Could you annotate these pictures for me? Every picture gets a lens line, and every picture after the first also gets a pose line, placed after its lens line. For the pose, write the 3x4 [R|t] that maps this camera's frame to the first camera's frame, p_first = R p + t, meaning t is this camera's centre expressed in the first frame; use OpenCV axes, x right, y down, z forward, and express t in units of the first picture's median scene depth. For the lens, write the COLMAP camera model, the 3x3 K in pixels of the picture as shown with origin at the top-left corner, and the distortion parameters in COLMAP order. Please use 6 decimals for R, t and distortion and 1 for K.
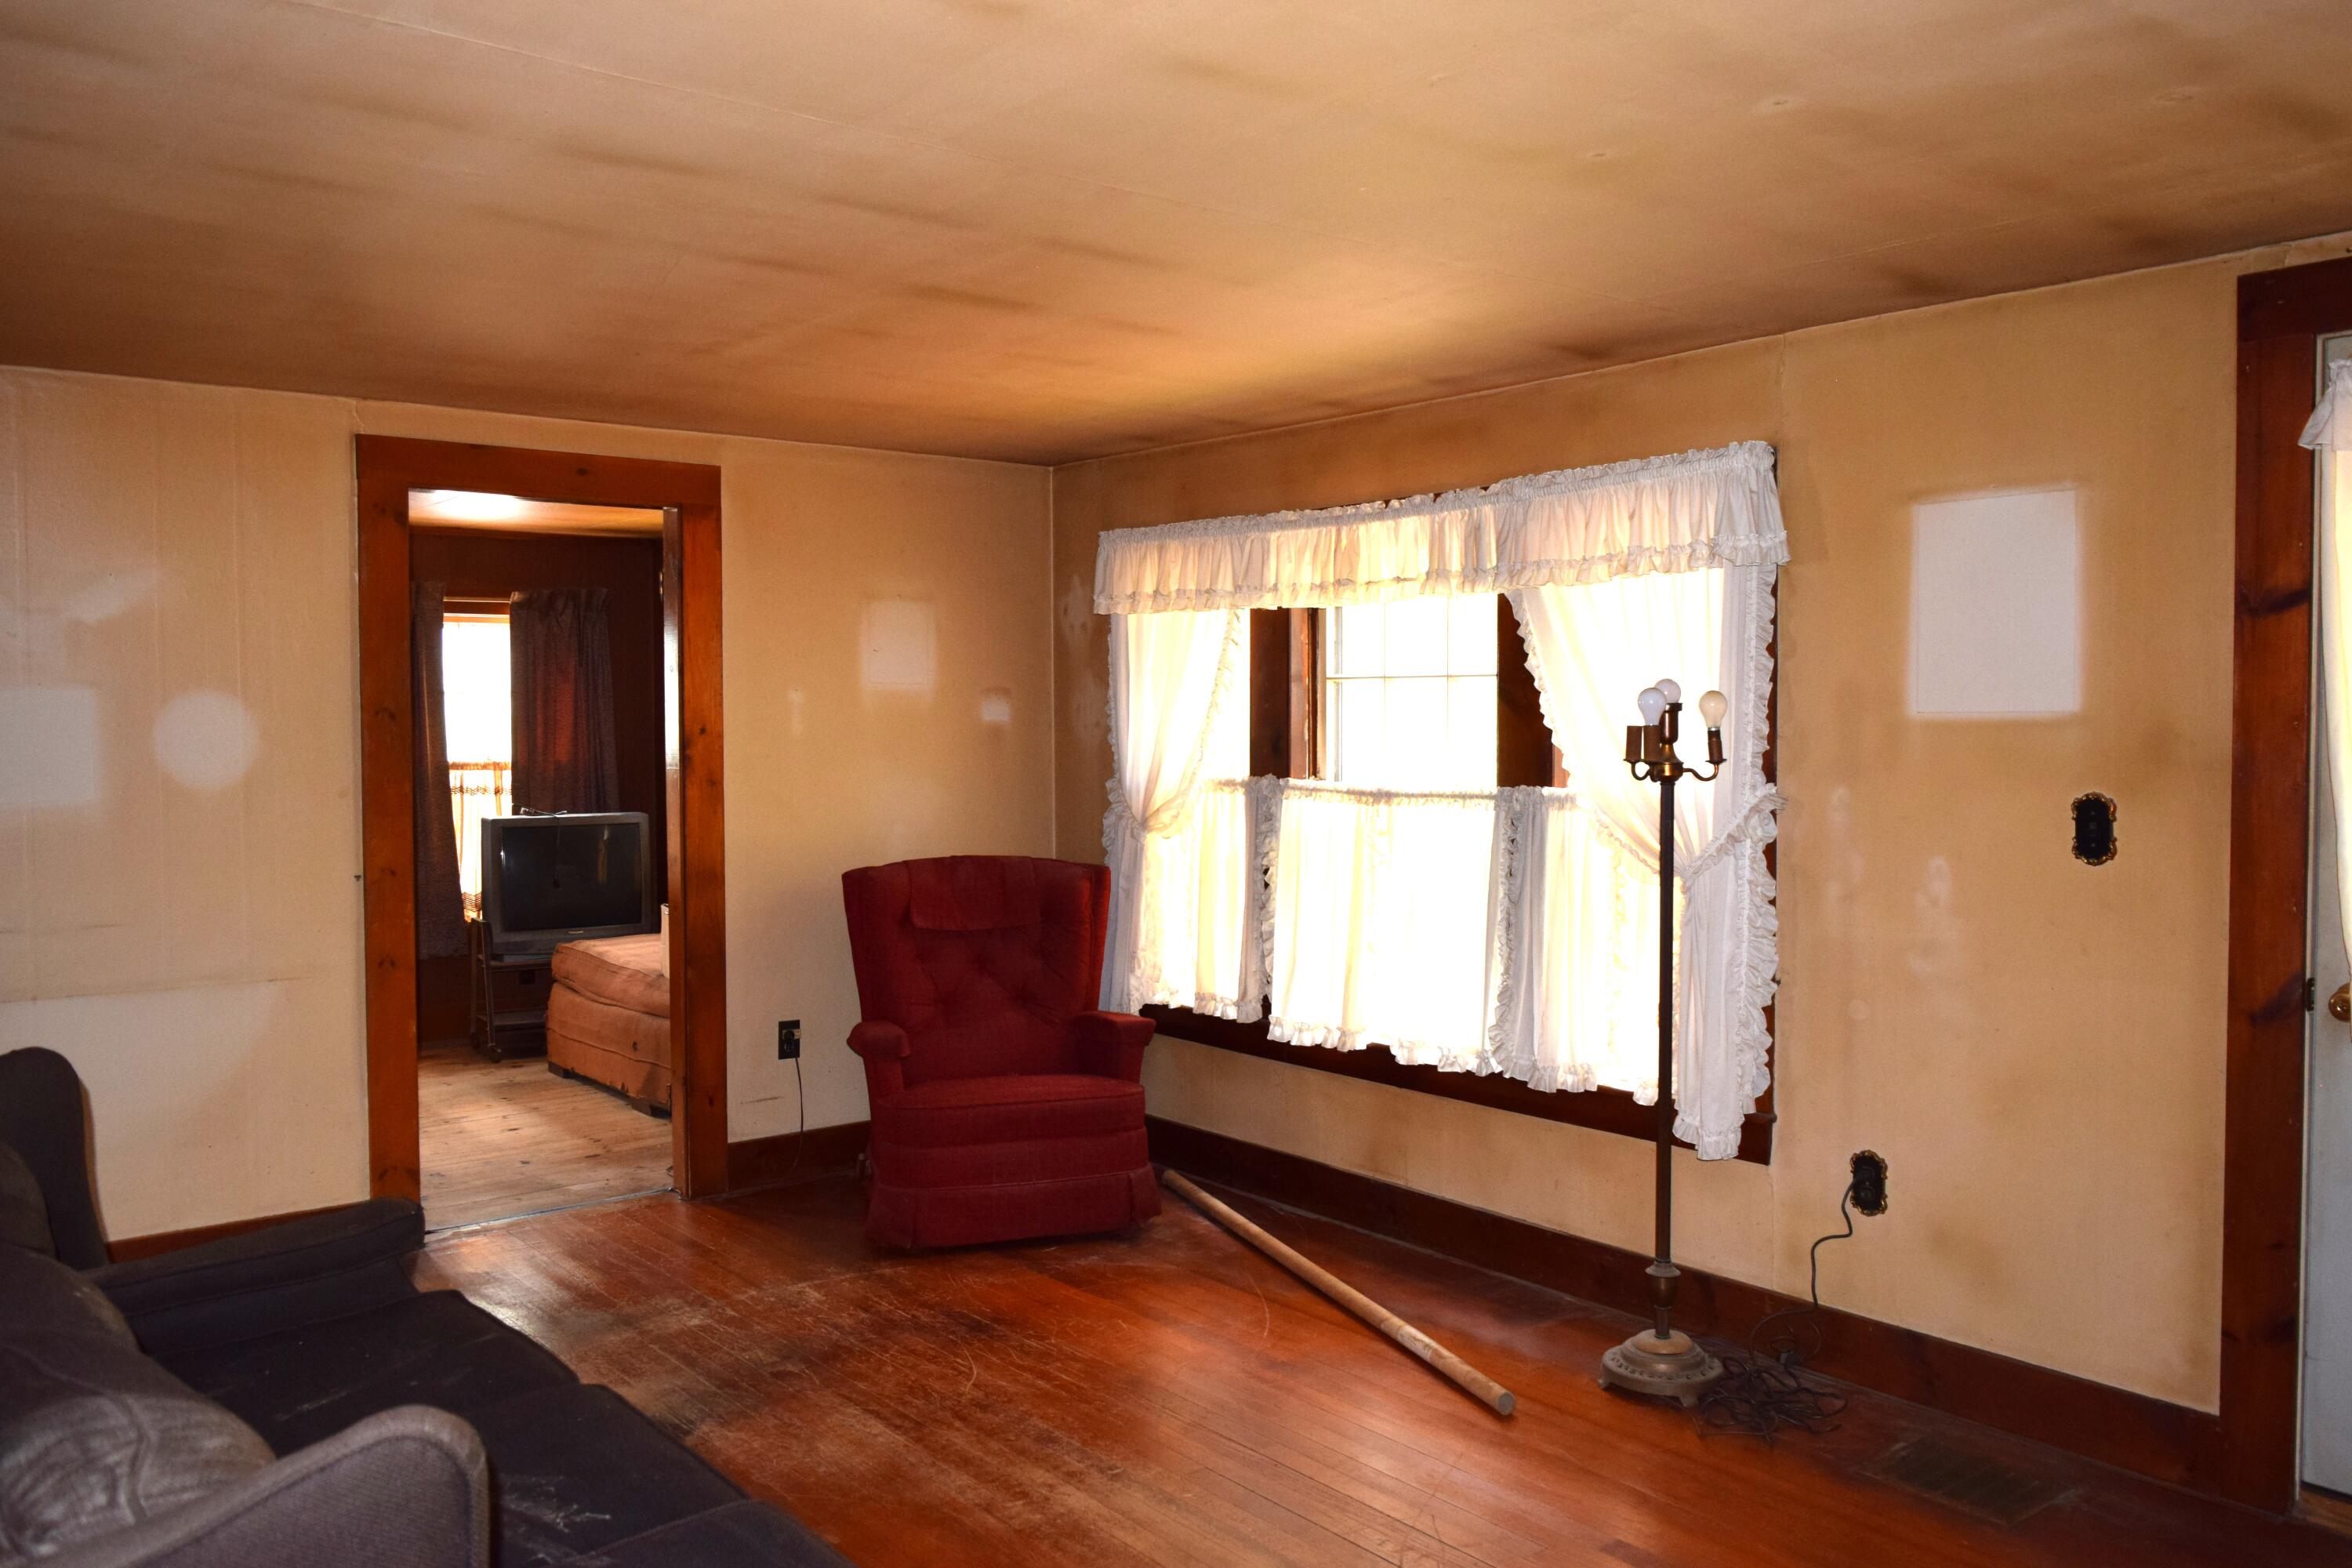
lens RADIAL K [[1809.7, 0, 1153.1], [0, 1809.7, 782.0], [0, 0, 1]] dist [-0.021714, 0.010361]
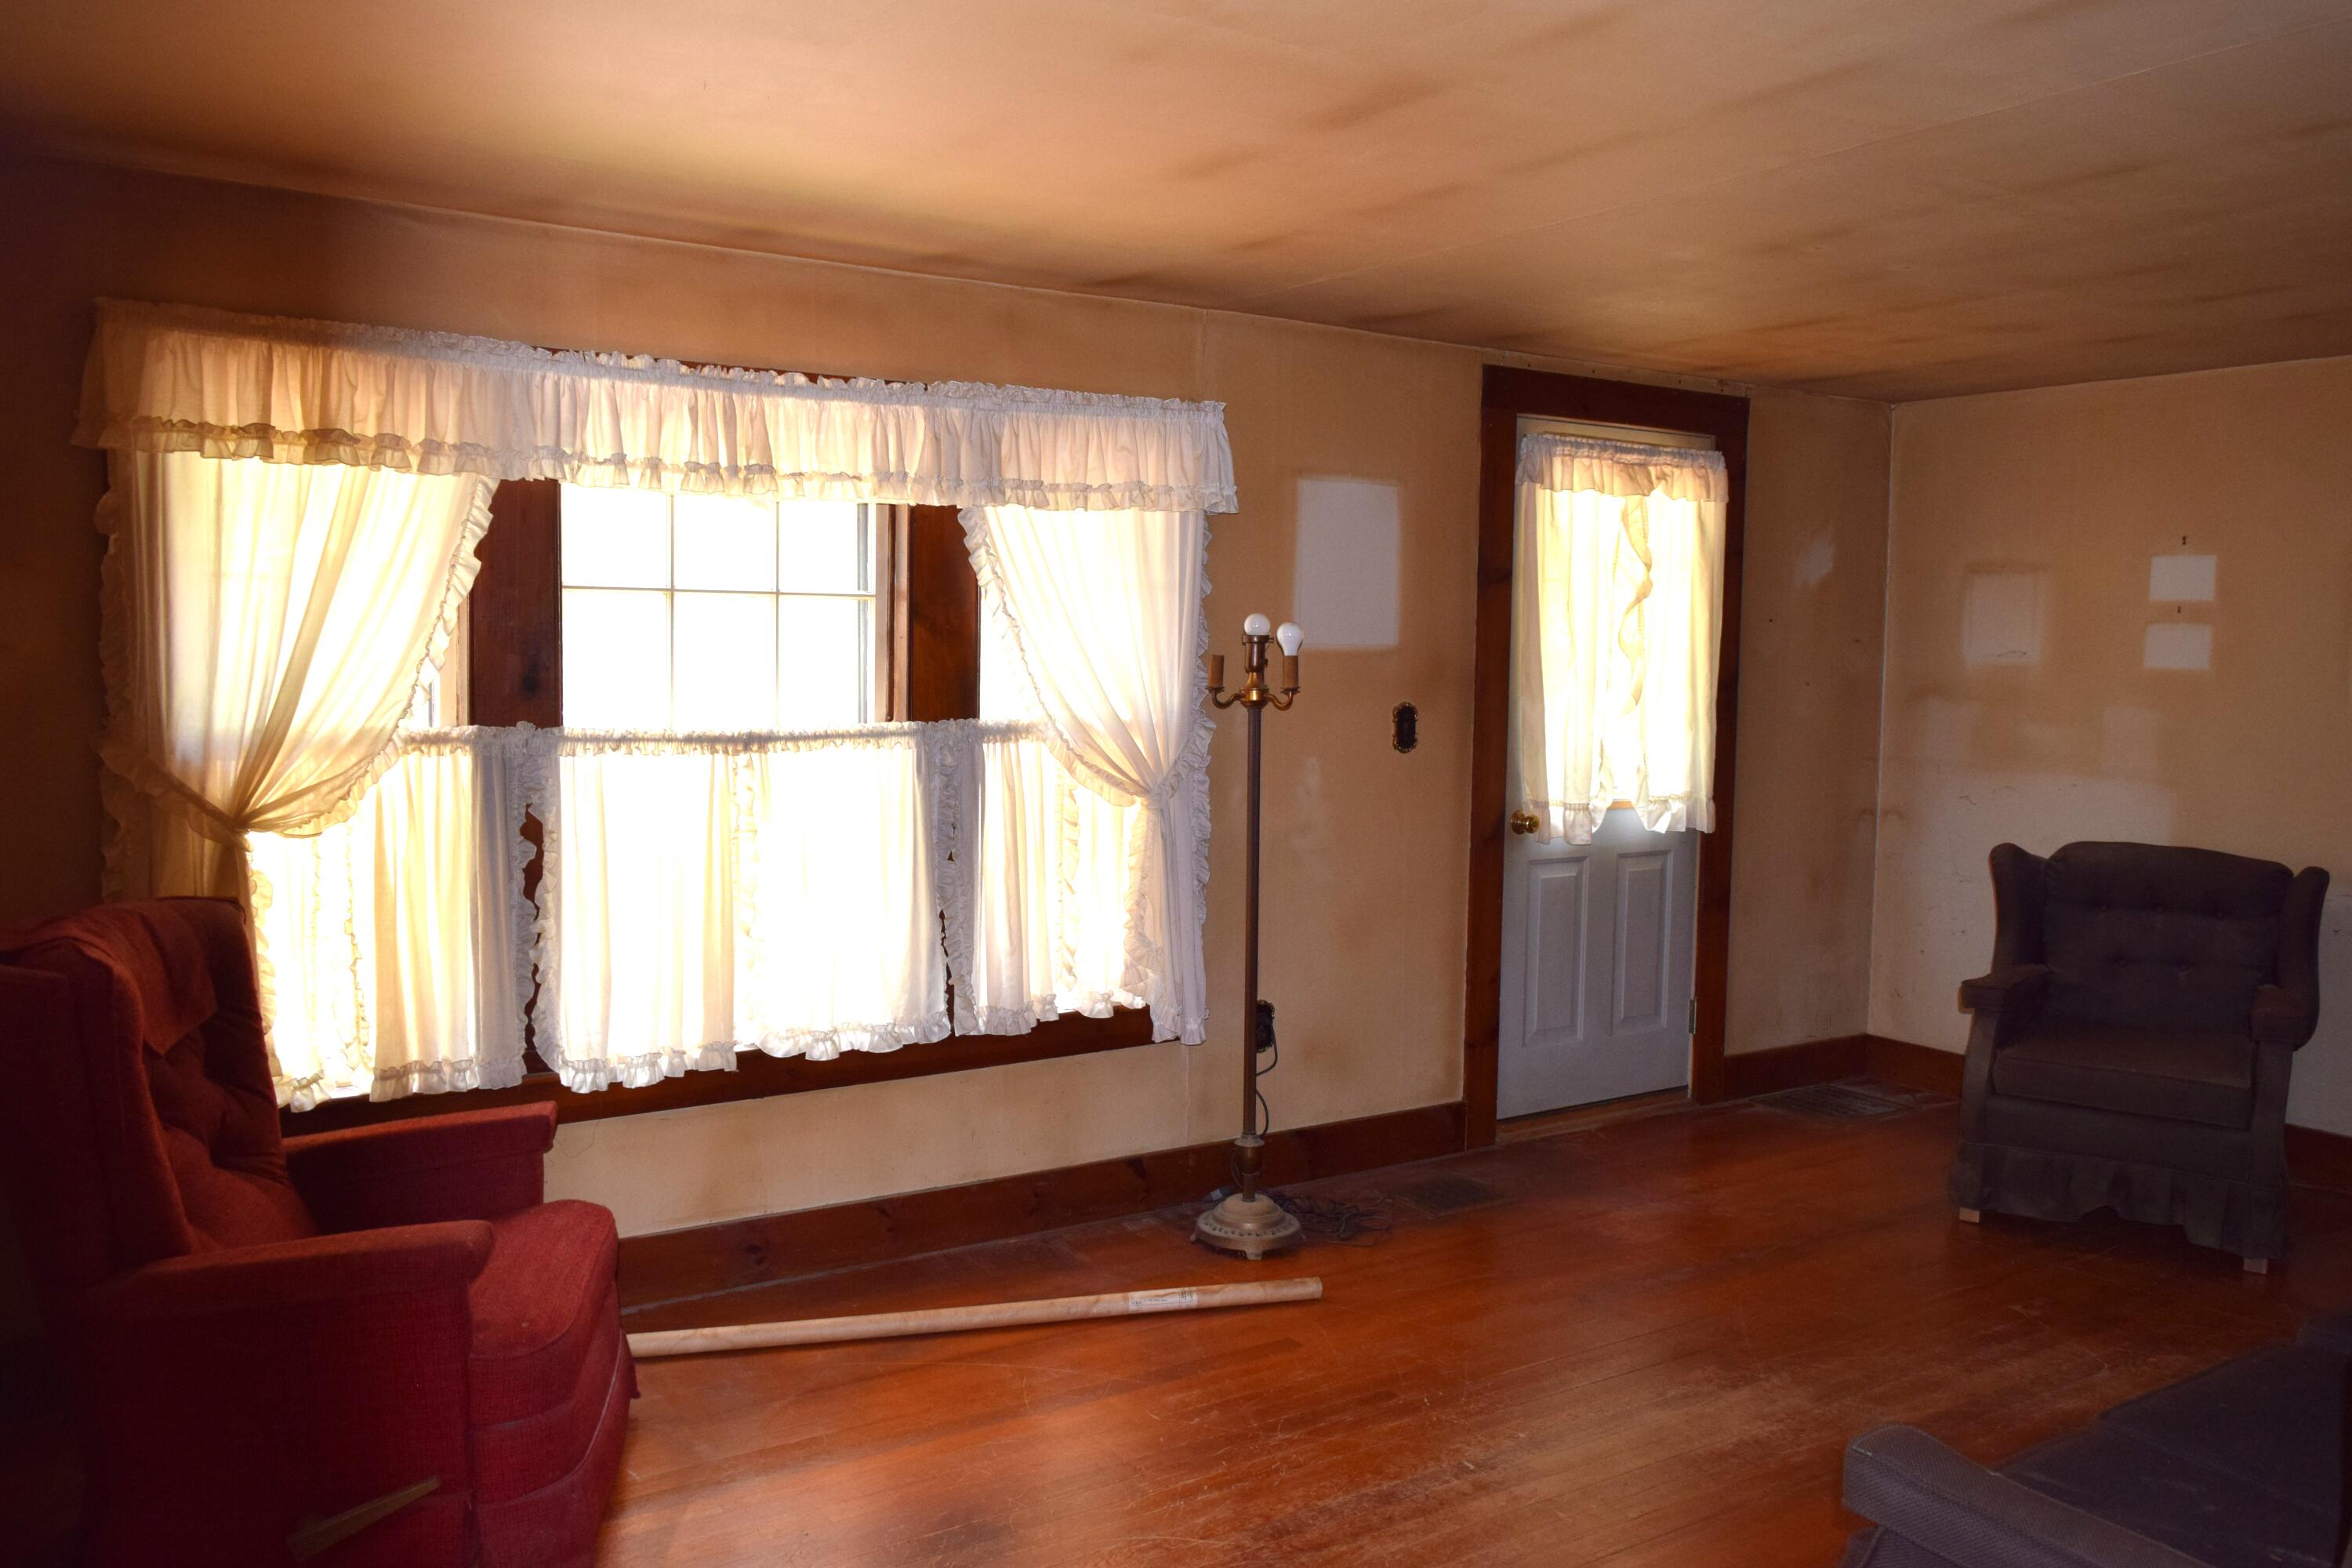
lens RADIAL K [[1809.7, 0, 1153.1], [0, 1809.7, 782.0], [0, 0, 1]] dist [-0.021714, 0.010361]
pose [[0.096714, -0.069185, 0.992905, -0.739346], [0.028226, 0.997371, 0.066747, -0.025774], [-0.994912, 0.021570, 0.098412, 0.847388]]
